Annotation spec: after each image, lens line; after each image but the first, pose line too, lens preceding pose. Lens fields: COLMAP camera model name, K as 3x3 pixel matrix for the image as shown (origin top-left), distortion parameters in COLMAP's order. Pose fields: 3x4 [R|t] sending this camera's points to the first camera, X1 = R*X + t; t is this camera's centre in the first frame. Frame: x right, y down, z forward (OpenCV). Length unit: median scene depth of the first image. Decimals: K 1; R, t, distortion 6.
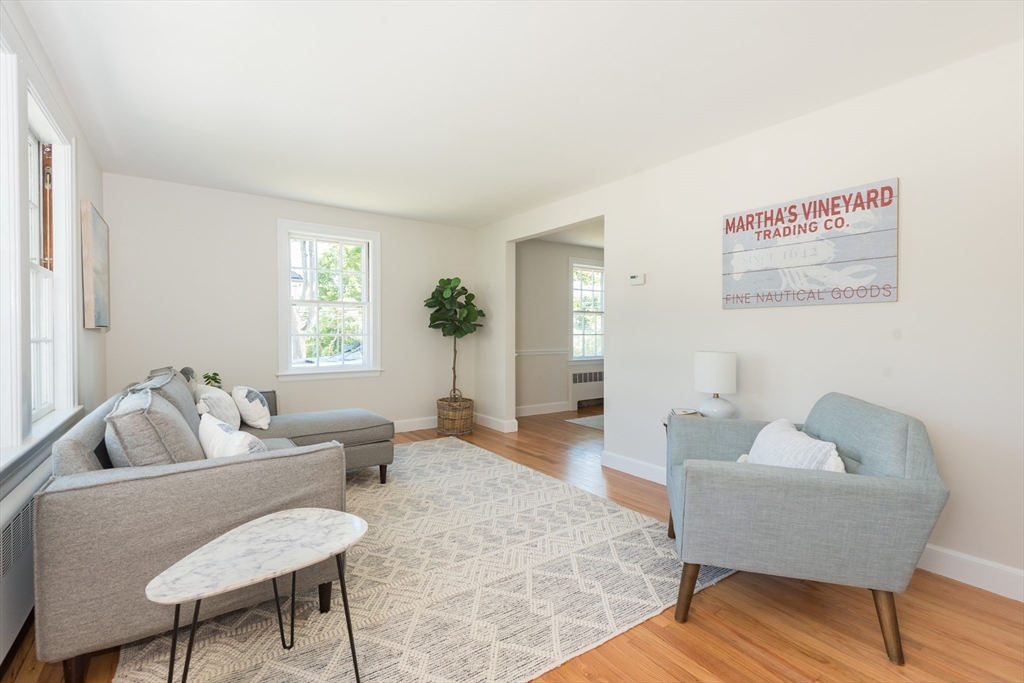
lens RADIAL K [[457.8, 0, 510.5], [0, 457.8, 336.9], [0, 0, 1]] dist [0.001831, -0.000372]
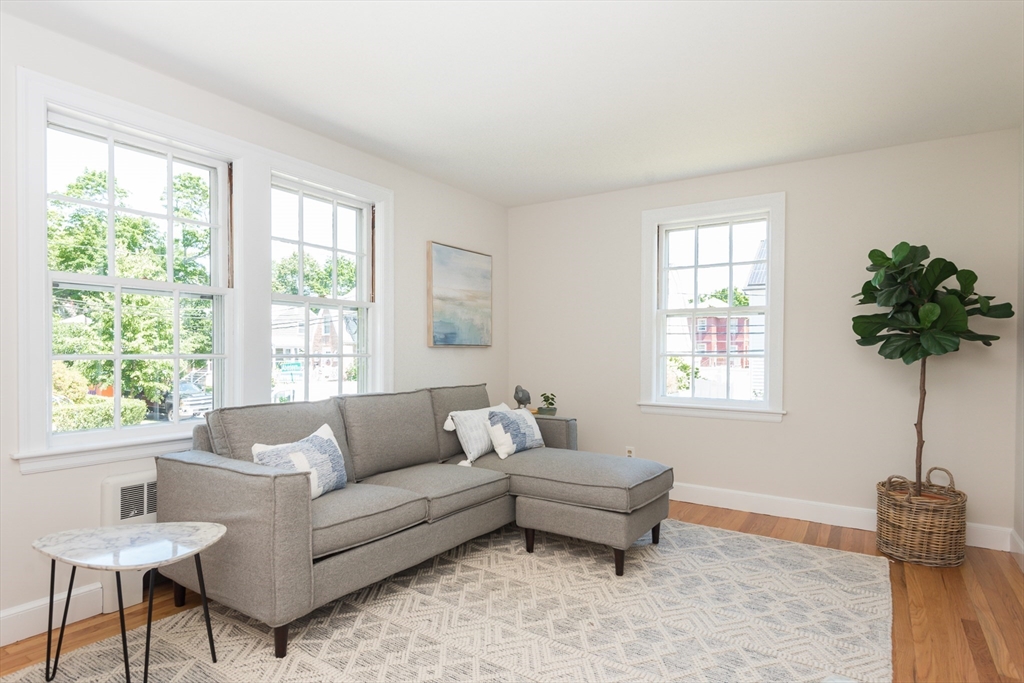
lens RADIAL K [[566.0, 0, 509.4], [0, 566.0, 355.8], [0, 0, 1]] dist [0.022326, -0.000468]
pose [[0.374771, 0.012936, -0.927027, 0.406143], [-0.018166, 0.999813, 0.006607, -0.003905], [0.926939, 0.014365, 0.374936, 0.504830]]
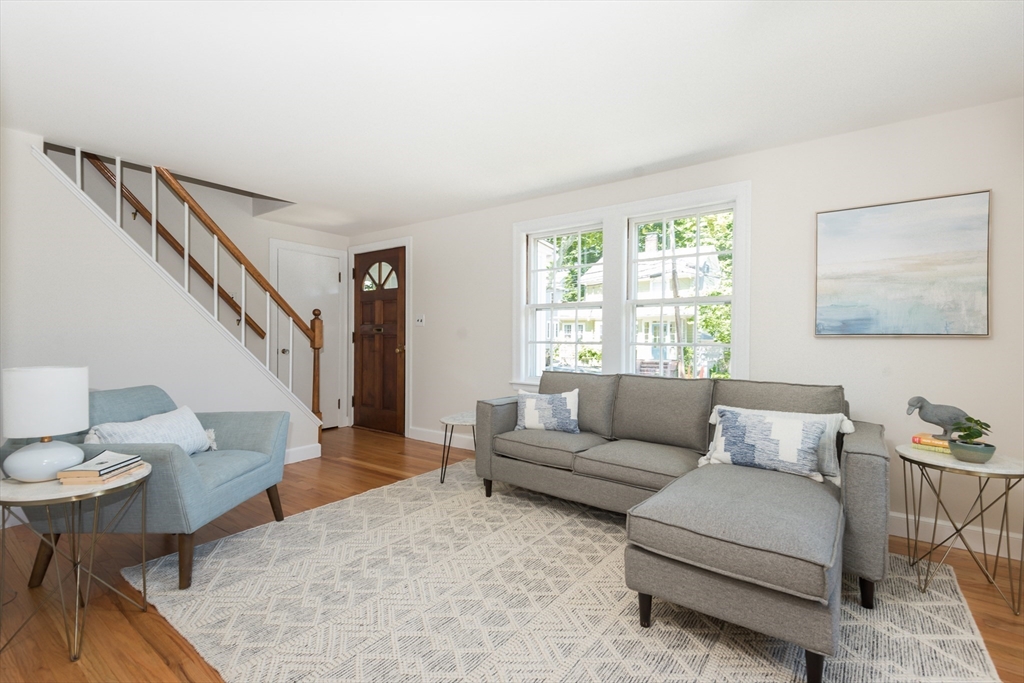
lens RADIAL K [[457.8, 0, 510.5], [0, 457.8, 336.9], [0, 0, 1]] dist [0.001831, -0.000372]
pose [[-0.949110, -0.003296, -0.314929, 0.035274], [-0.007702, 0.999889, 0.012749, -0.017670], [0.314852, 0.014526, -0.949030, 1.366605]]
